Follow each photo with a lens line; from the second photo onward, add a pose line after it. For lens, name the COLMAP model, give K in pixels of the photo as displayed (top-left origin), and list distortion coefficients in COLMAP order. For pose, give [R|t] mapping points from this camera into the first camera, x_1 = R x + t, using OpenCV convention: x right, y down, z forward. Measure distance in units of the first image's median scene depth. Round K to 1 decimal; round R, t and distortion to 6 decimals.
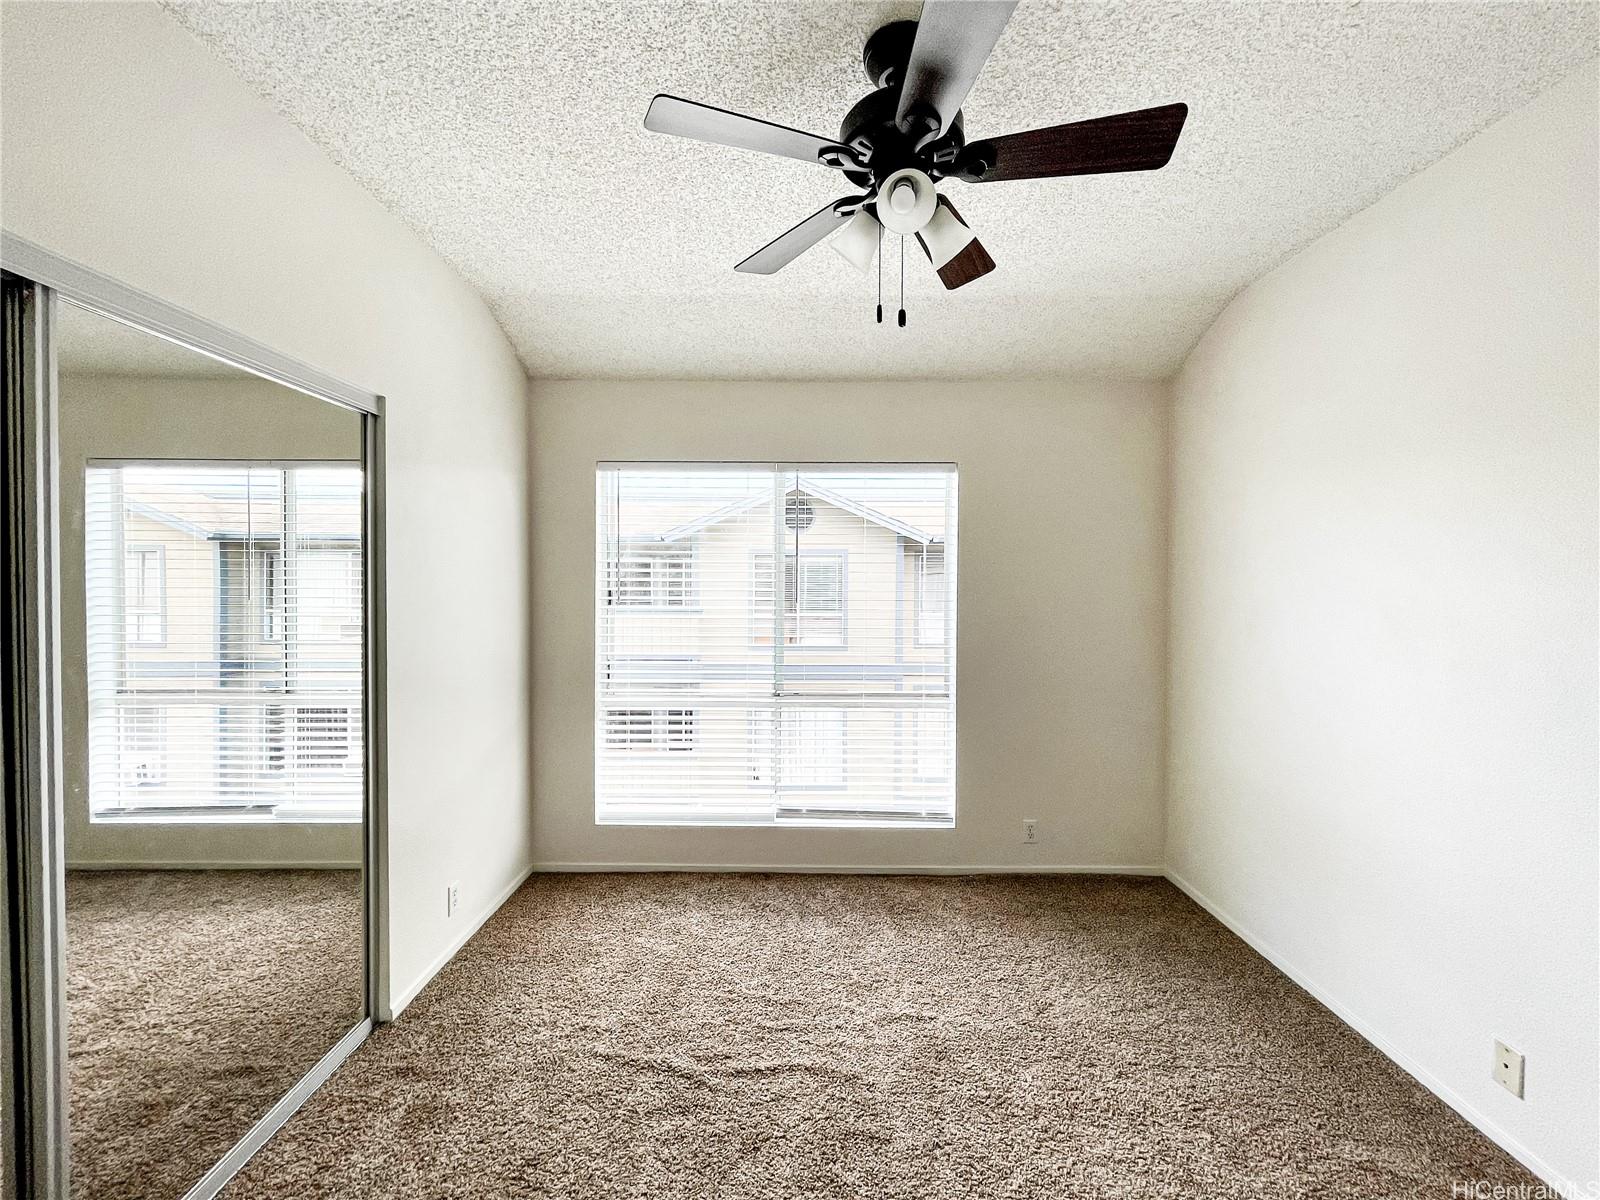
lens RADIAL K [[648.7, 0, 798.6], [0, 648.7, 593.5], [0, 0, 1]] dist [-0.000681, -0.000161]
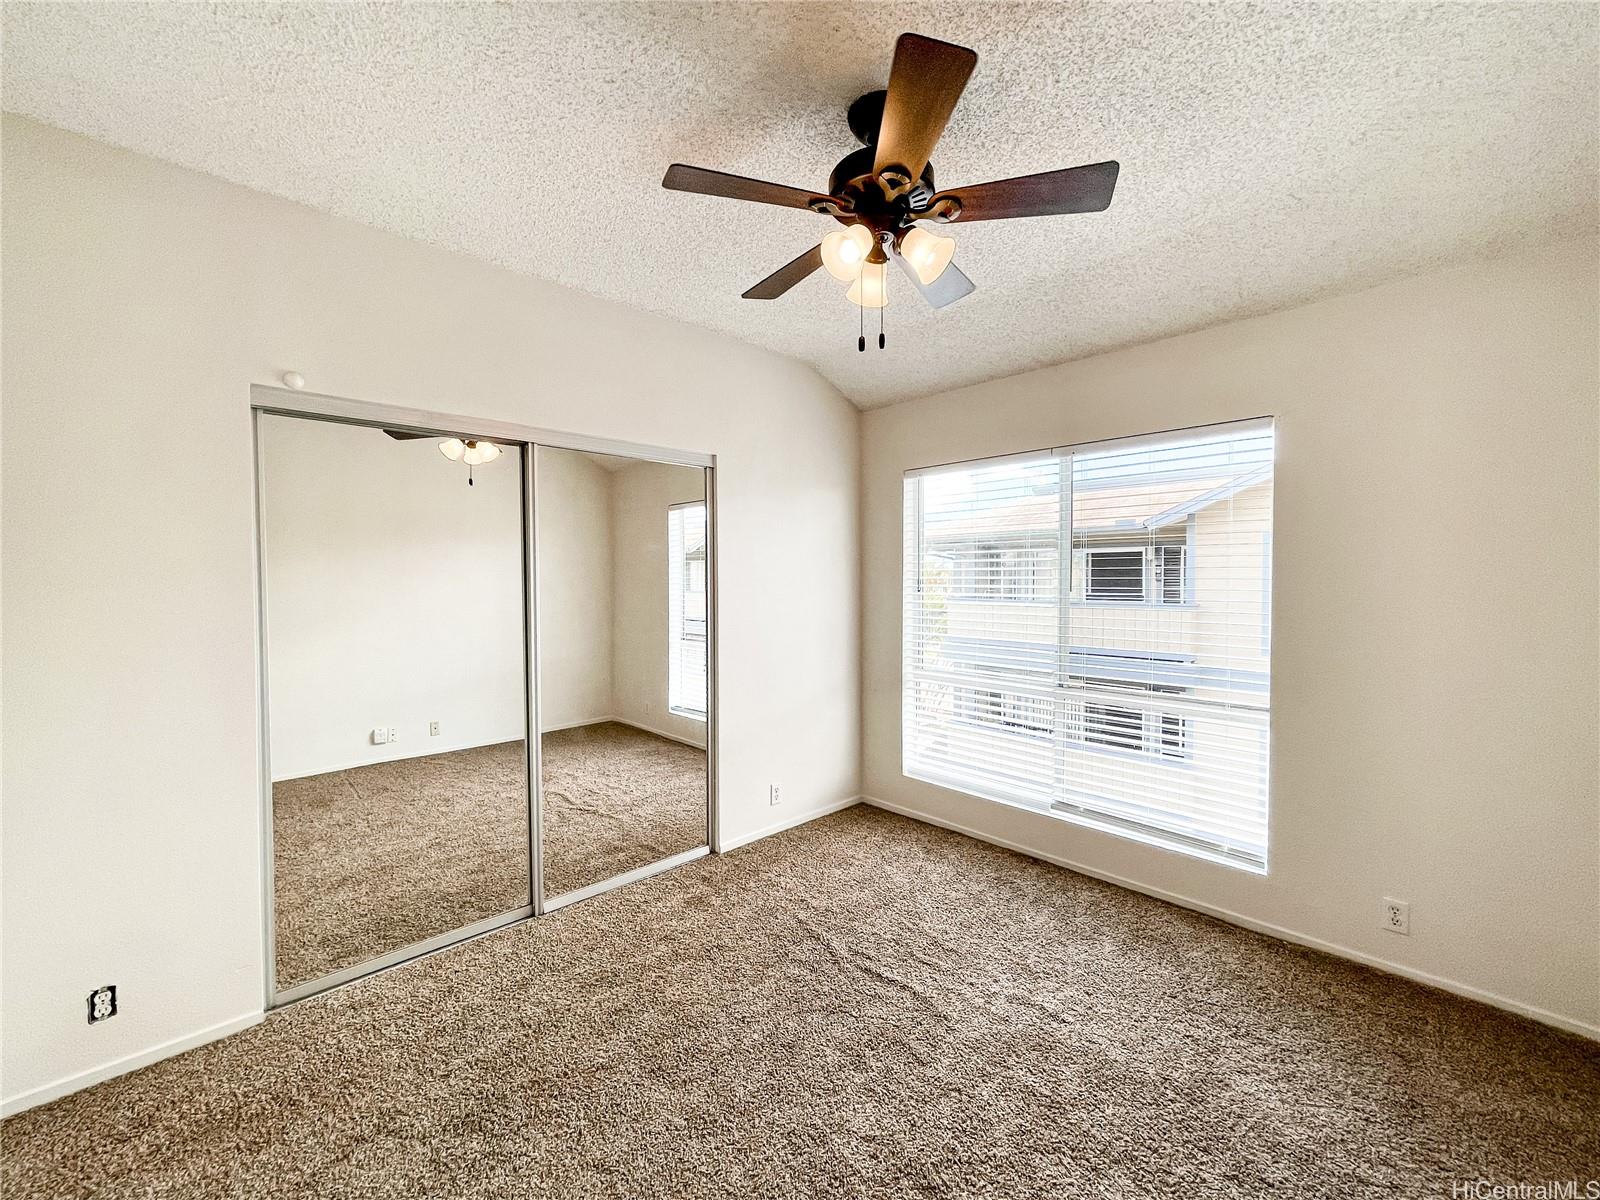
lens RADIAL K [[646.9, 0, 789.7], [0, 646.9, 596.9], [0, 0, 1]] dist [-0.000264, 0.000051]
pose [[0.686951, 0.014220, -0.726565, 0.437325], [-0.000661, 0.999820, 0.018944, 0.004627], [0.726704, -0.012533, 0.686837, 0.036749]]
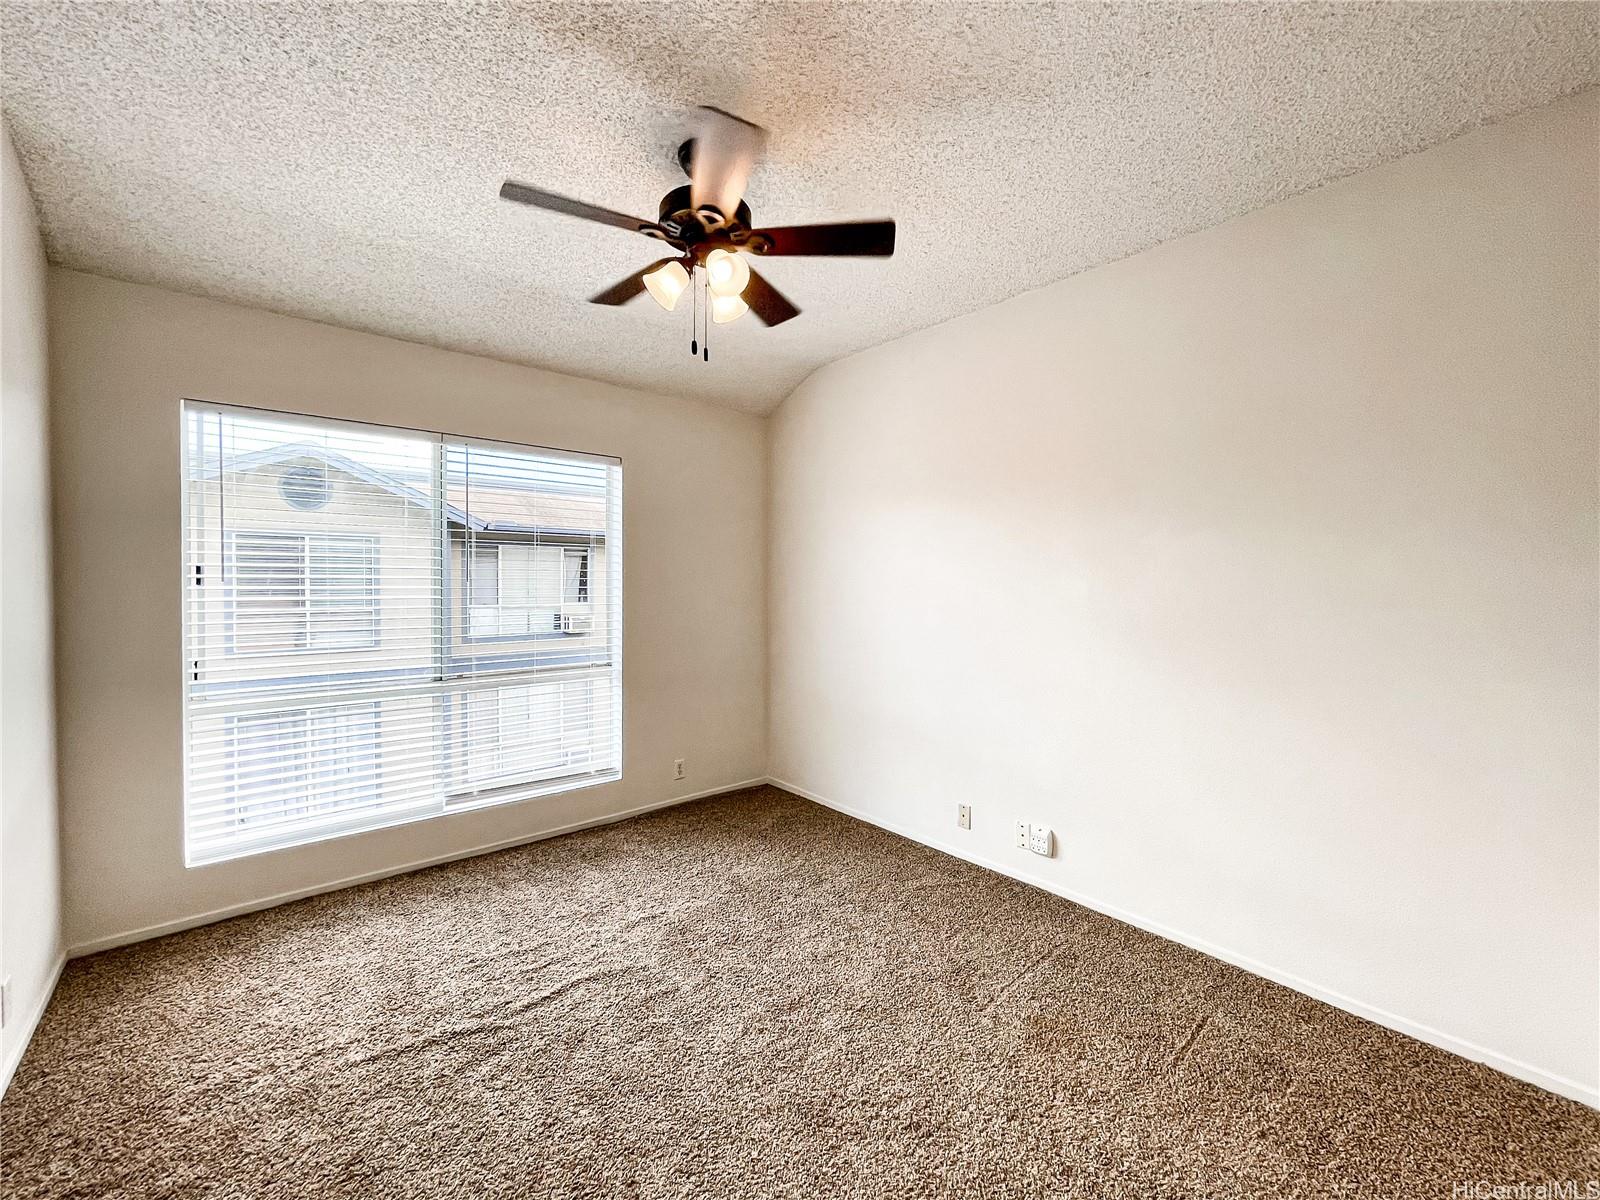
lens RADIAL K [[659.0, 0, 795.9], [0, 659.0, 594.2], [0, 0, 1]] dist [-0.001040, -0.000072]
pose [[0.753802, -0.014227, 0.656948, -0.300413], [0.006665, 0.999880, 0.014006, 0.024632], [-0.657068, -0.006179, 0.753806, -0.075439]]
